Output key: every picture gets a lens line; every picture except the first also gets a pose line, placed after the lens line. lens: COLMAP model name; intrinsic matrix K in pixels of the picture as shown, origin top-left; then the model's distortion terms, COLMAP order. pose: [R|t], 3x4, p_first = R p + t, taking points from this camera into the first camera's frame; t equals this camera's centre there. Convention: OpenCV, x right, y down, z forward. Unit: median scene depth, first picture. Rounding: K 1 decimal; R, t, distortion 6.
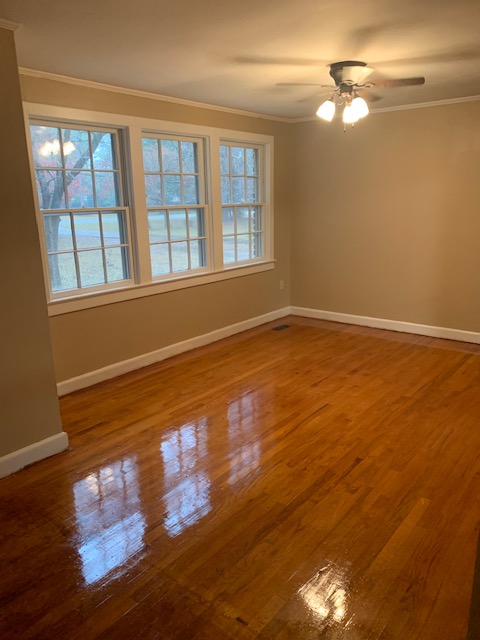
lens RADIAL K [[493.3, 0, 237.3], [0, 493.3, 316.7], [0, 0, 1]] dist [0.036087, -0.008594]
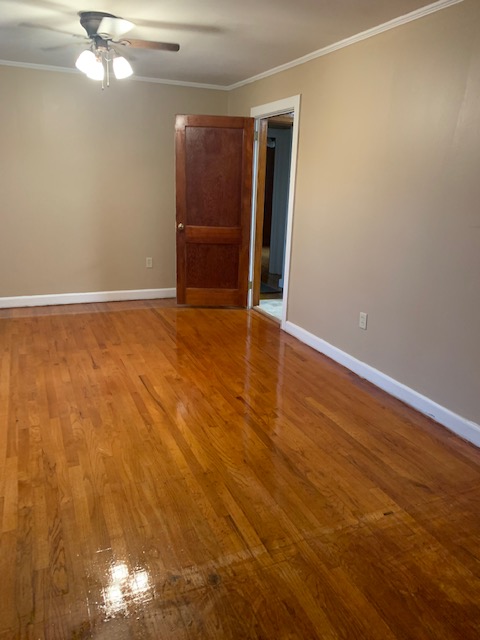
lens RADIAL K [[493.3, 0, 237.3], [0, 493.3, 316.7], [0, 0, 1]] dist [0.036087, -0.008594]
pose [[0.466614, -0.208889, 0.859440, -0.506761], [0.170153, 0.974760, 0.144537, -0.042639], [-0.867940, 0.078793, 0.490380, 0.317416]]
